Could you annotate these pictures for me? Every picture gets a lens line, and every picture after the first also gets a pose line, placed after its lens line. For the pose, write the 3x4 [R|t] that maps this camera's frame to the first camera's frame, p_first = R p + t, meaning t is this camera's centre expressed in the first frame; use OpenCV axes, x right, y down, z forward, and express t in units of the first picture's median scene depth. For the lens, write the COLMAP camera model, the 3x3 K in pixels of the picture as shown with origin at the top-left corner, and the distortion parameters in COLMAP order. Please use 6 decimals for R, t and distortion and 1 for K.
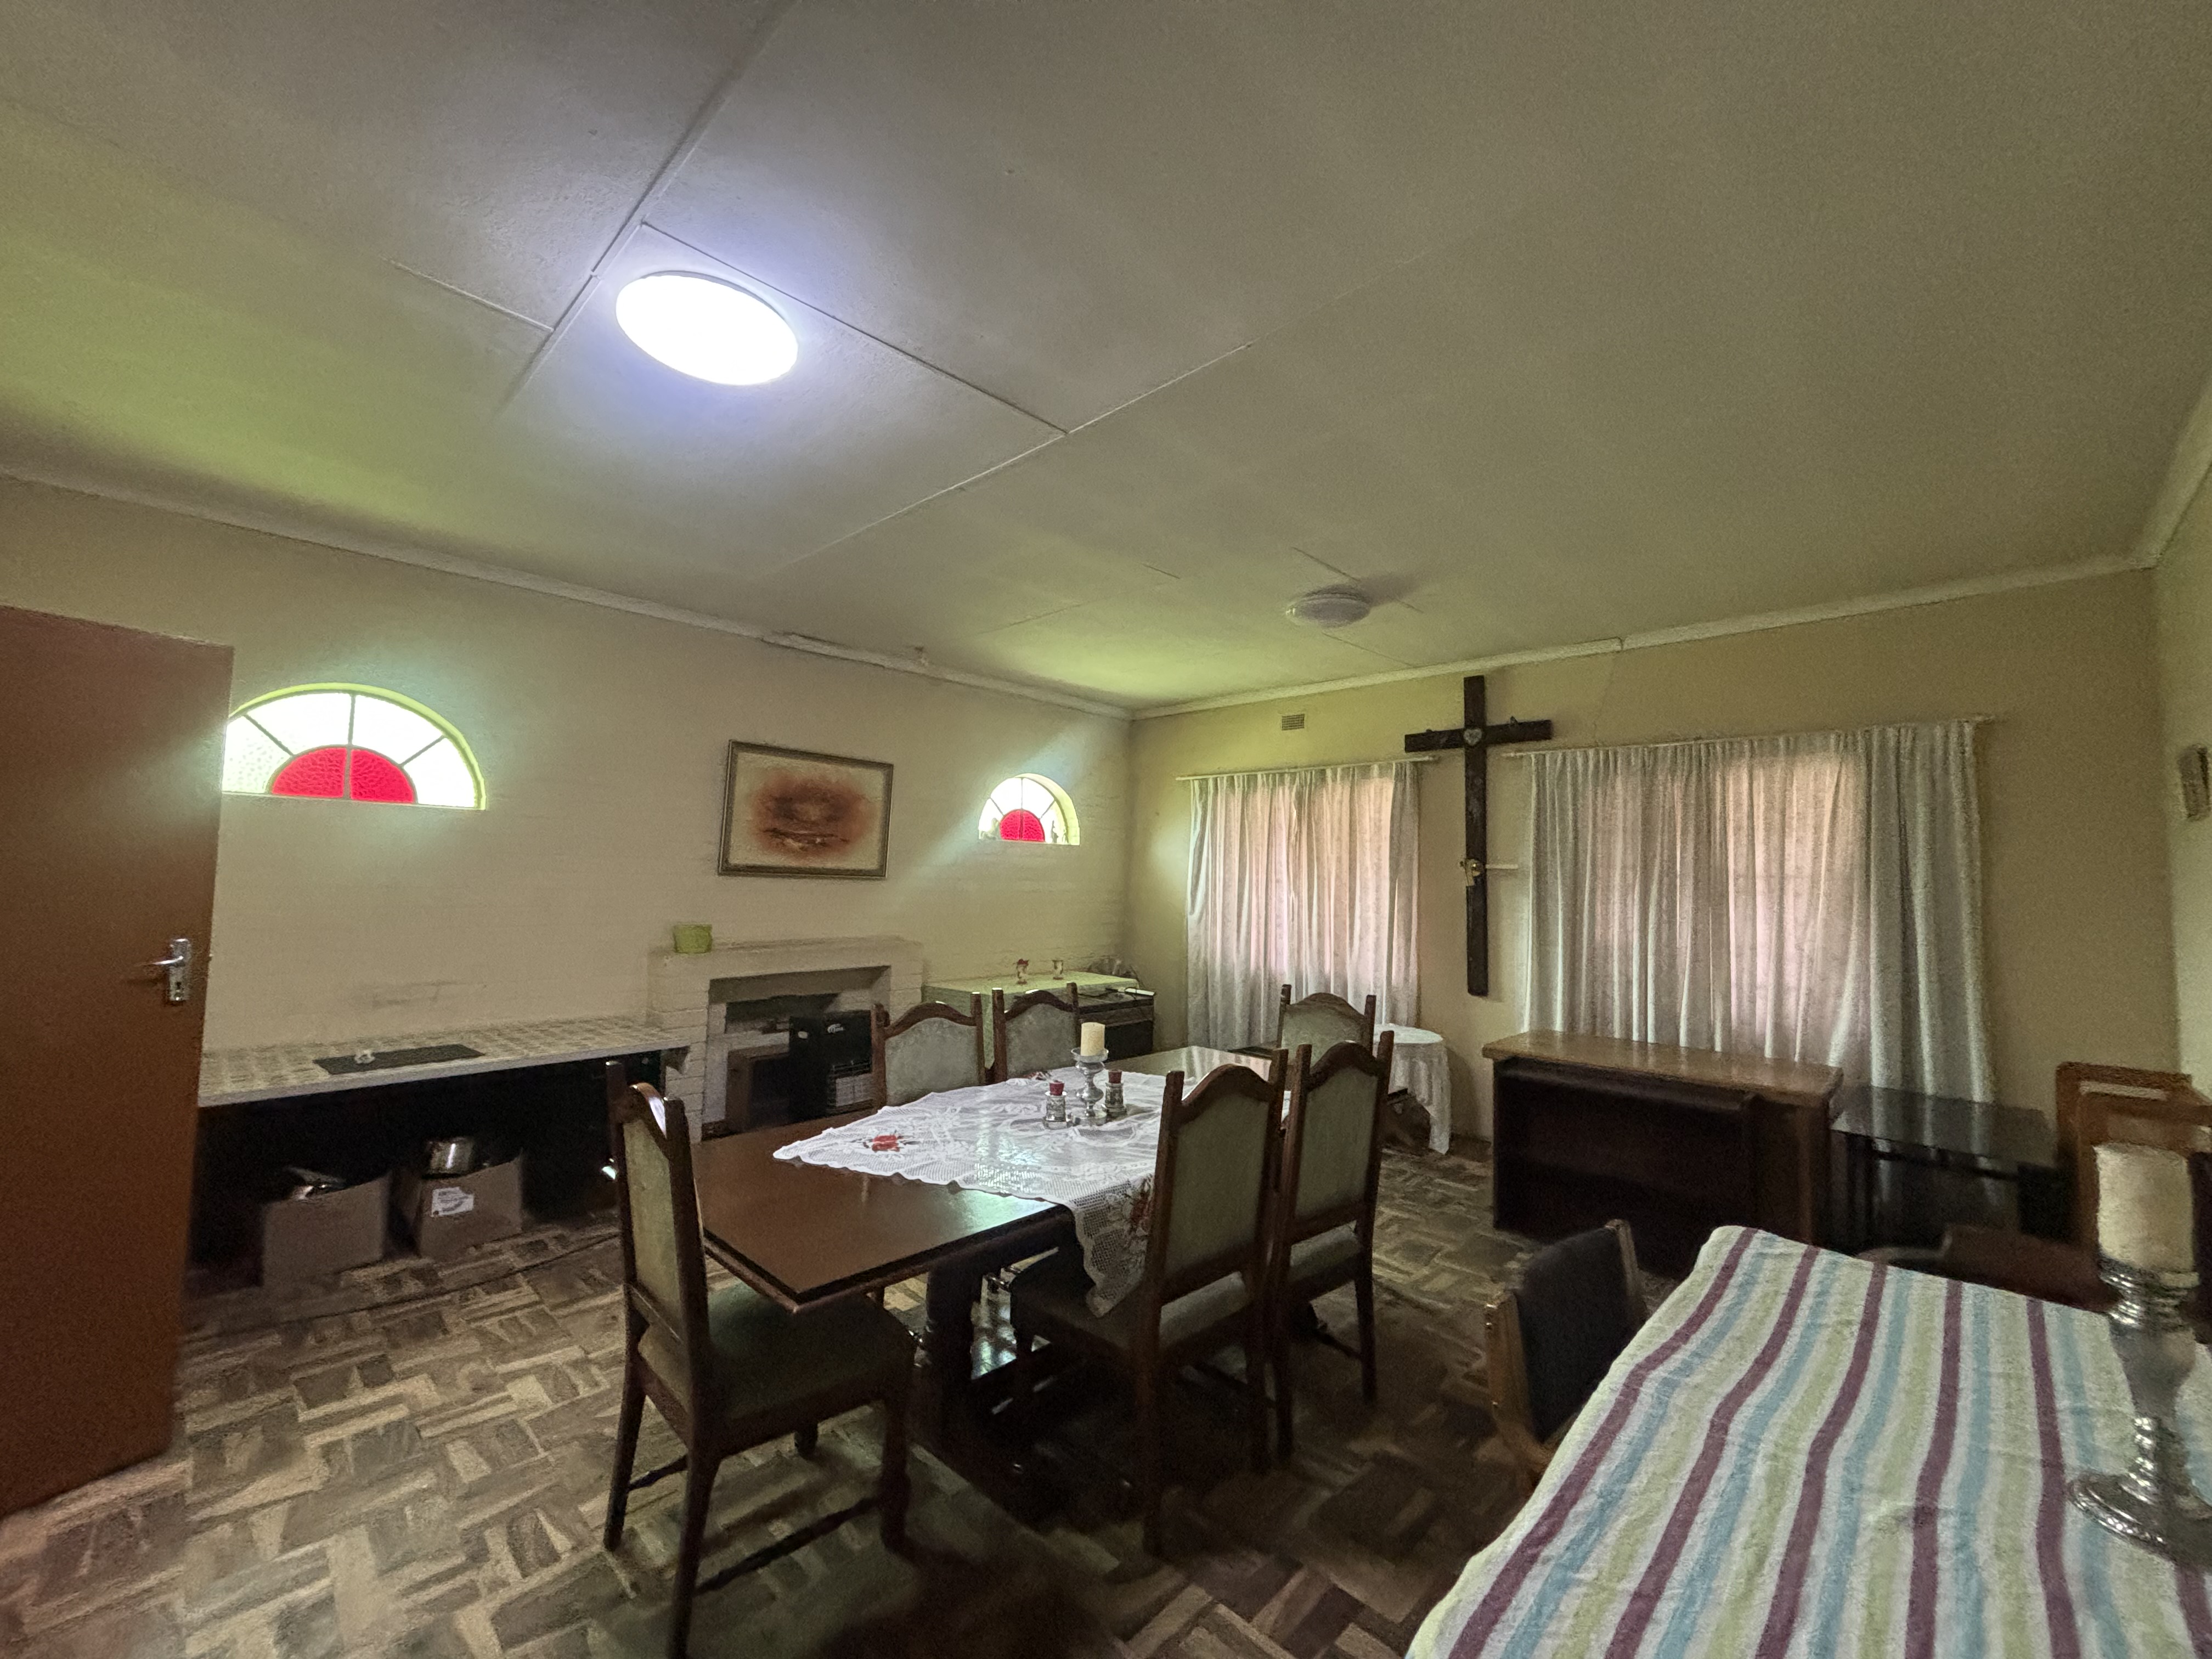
lens RADIAL K [[888.0, 0, 1106.1], [0, 888.0, 835.7], [0, 0, 1]] dist [0.004489, -0.000169]
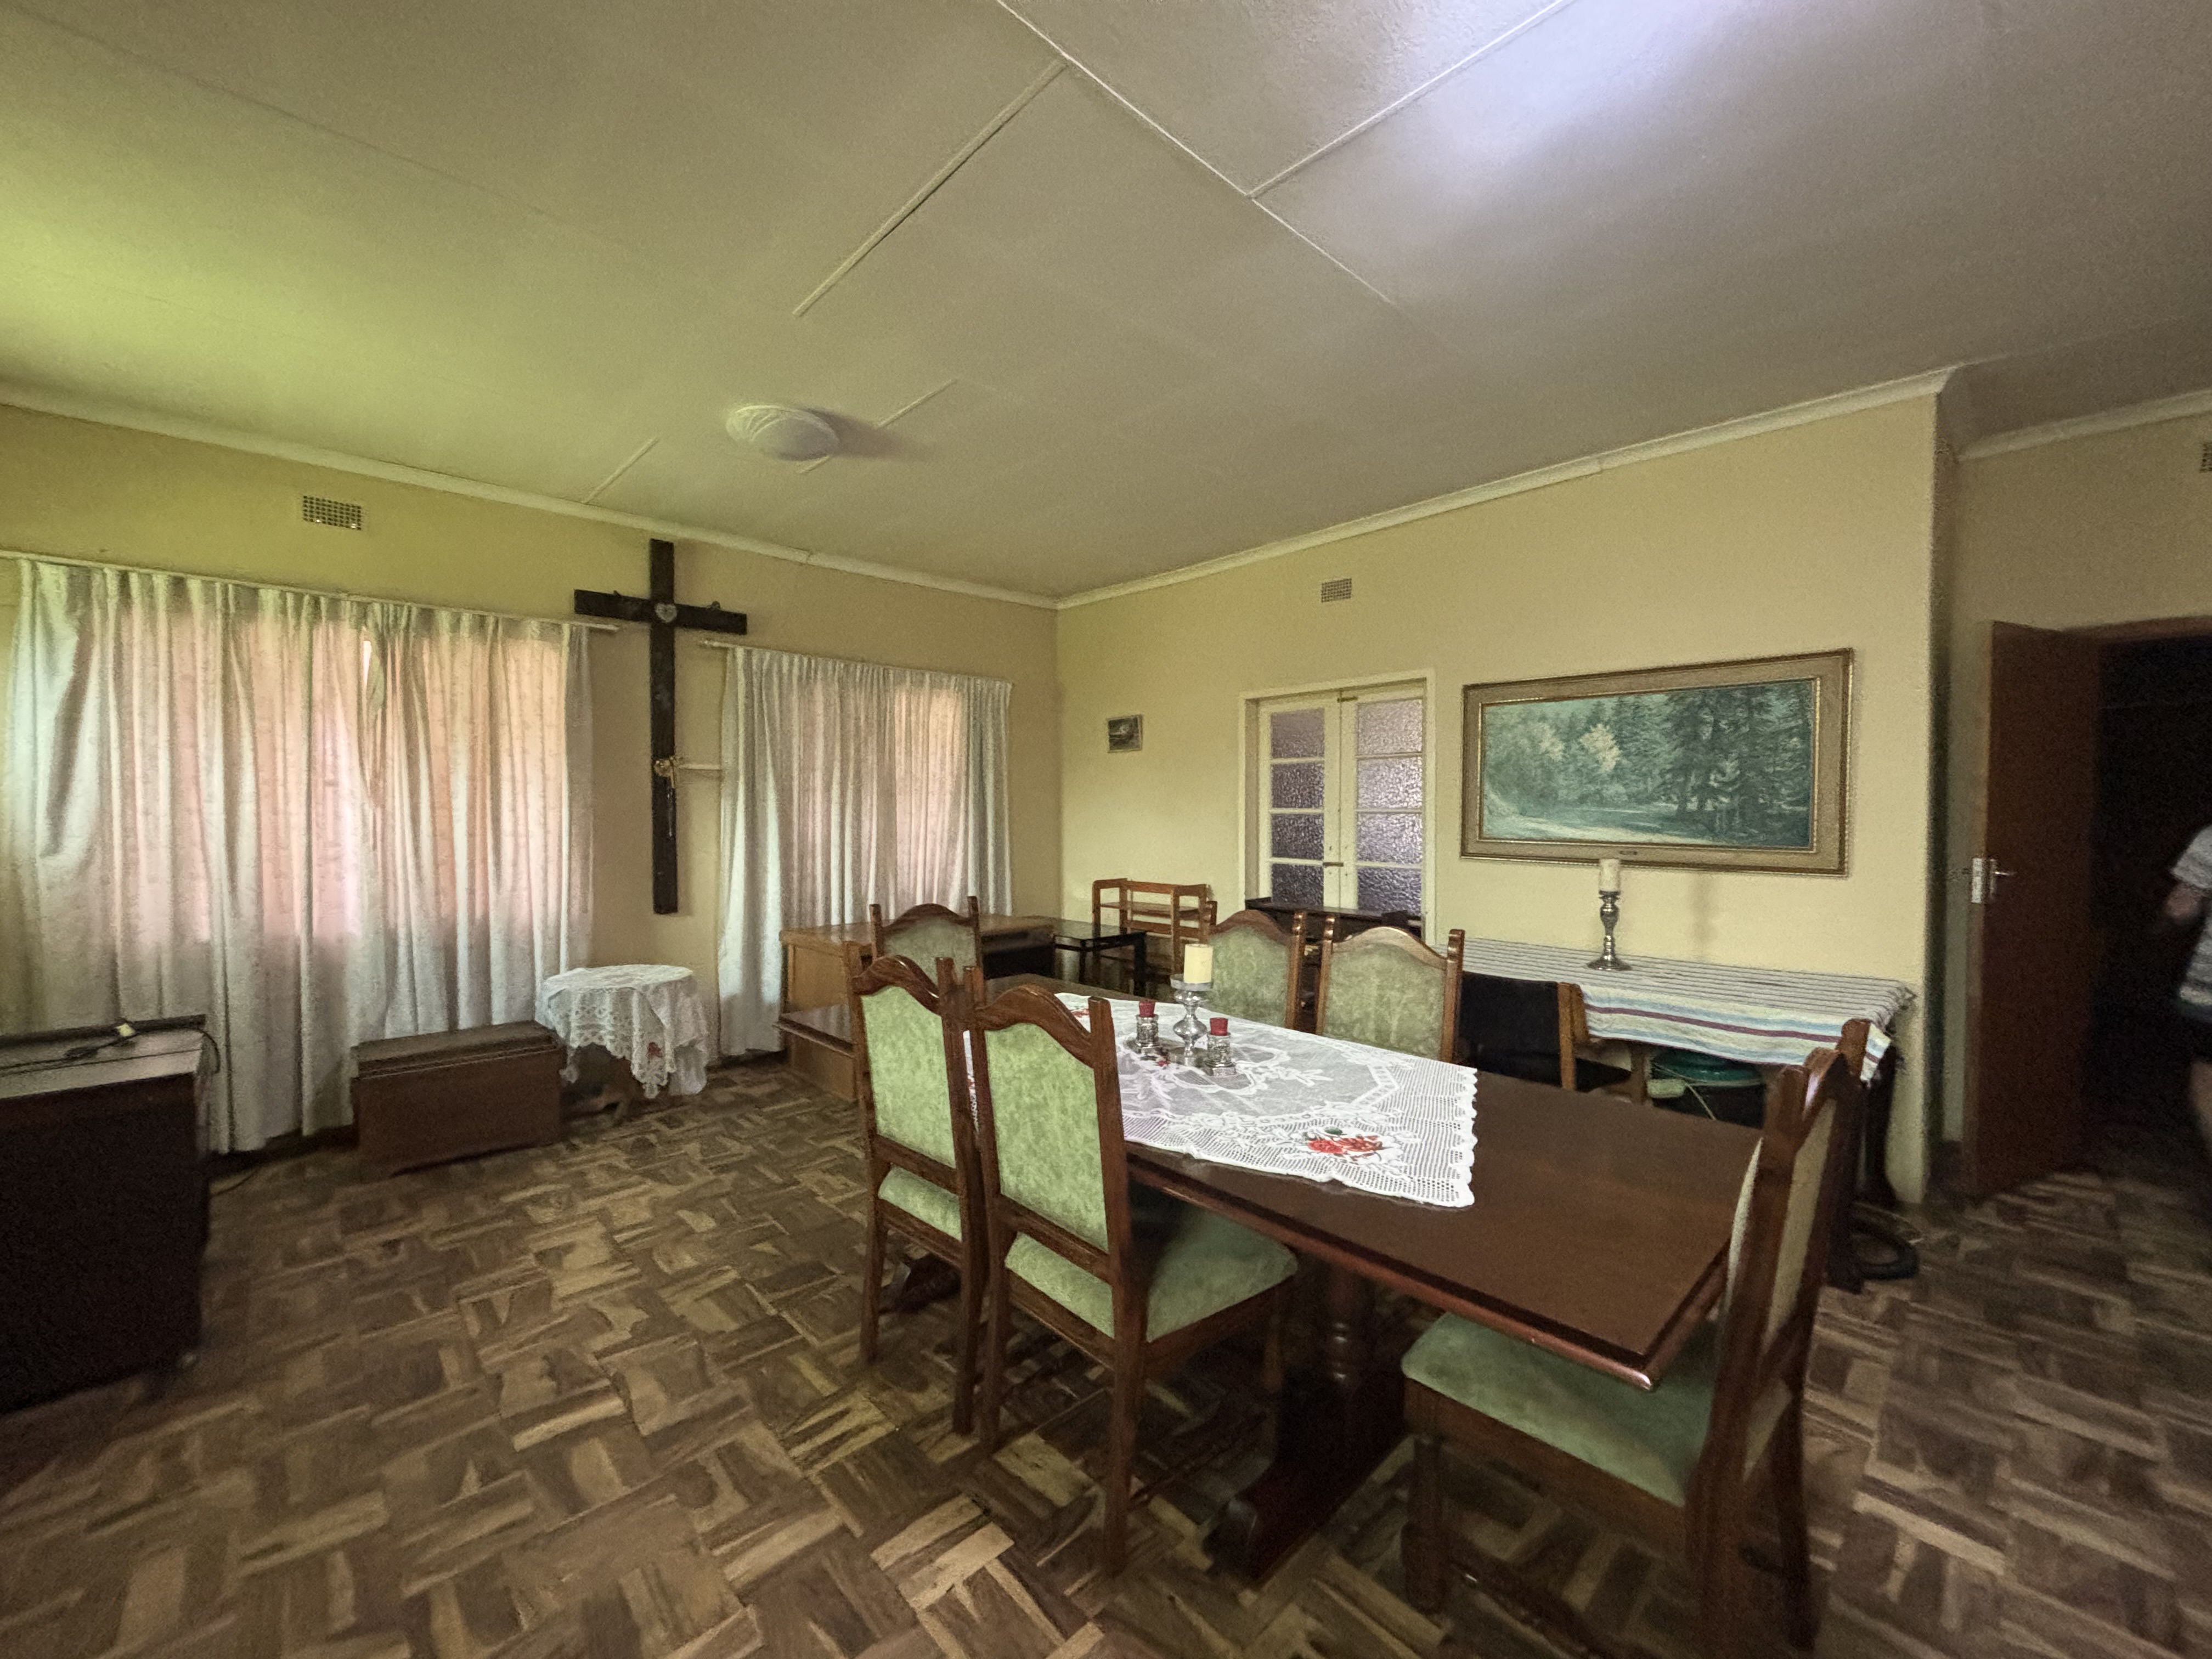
lens RADIAL K [[888.0, 0, 1106.1], [0, 888.0, 825.3], [0, 0, 1]] dist [0.004489, -0.000169]
pose [[0.044657, -0.046258, 0.997931, -0.428157], [-0.045644, 0.997790, 0.048294, 0.031444], [-0.997959, -0.047706, 0.042447, 0.531300]]
